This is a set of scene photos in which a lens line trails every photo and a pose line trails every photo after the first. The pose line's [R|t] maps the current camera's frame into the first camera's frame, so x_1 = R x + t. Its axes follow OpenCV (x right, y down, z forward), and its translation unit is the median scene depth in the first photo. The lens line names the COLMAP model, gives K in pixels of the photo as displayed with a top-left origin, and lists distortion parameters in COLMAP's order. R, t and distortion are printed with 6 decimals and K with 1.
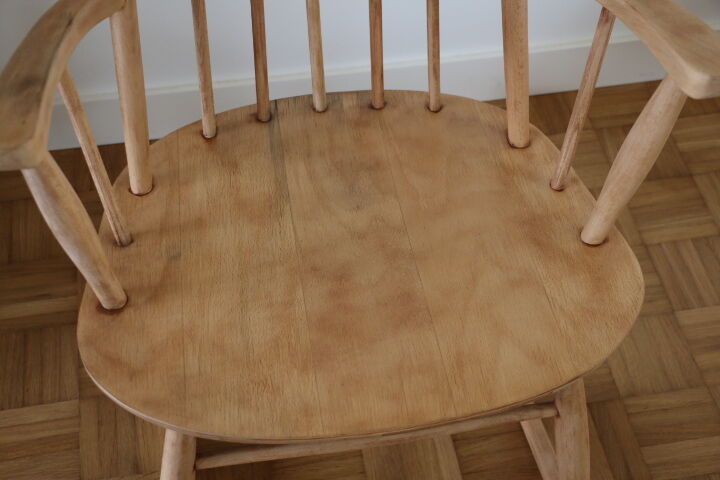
lens RADIAL K [[968.7, 0, 360.0], [0, 968.7, 240.0], [0, 0, 1]] dist [-0.020817, 0.405960]
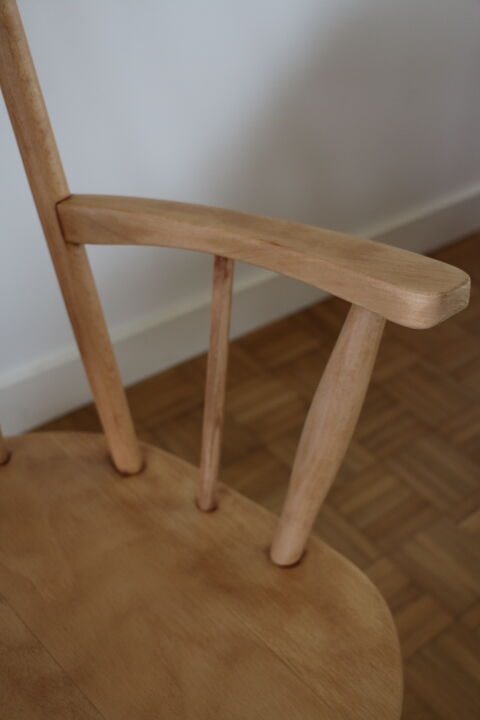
lens RADIAL K [[968.7, 0, 241.1], [0, 968.7, 381.8], [0, 0, 1]] dist [-0.020817, 0.405960]
pose [[0.863558, -0.276247, 0.421848, -0.067050], [0.348055, 0.931881, -0.102256, -0.063042], [-0.364864, 0.235130, 0.900882, 0.314887]]
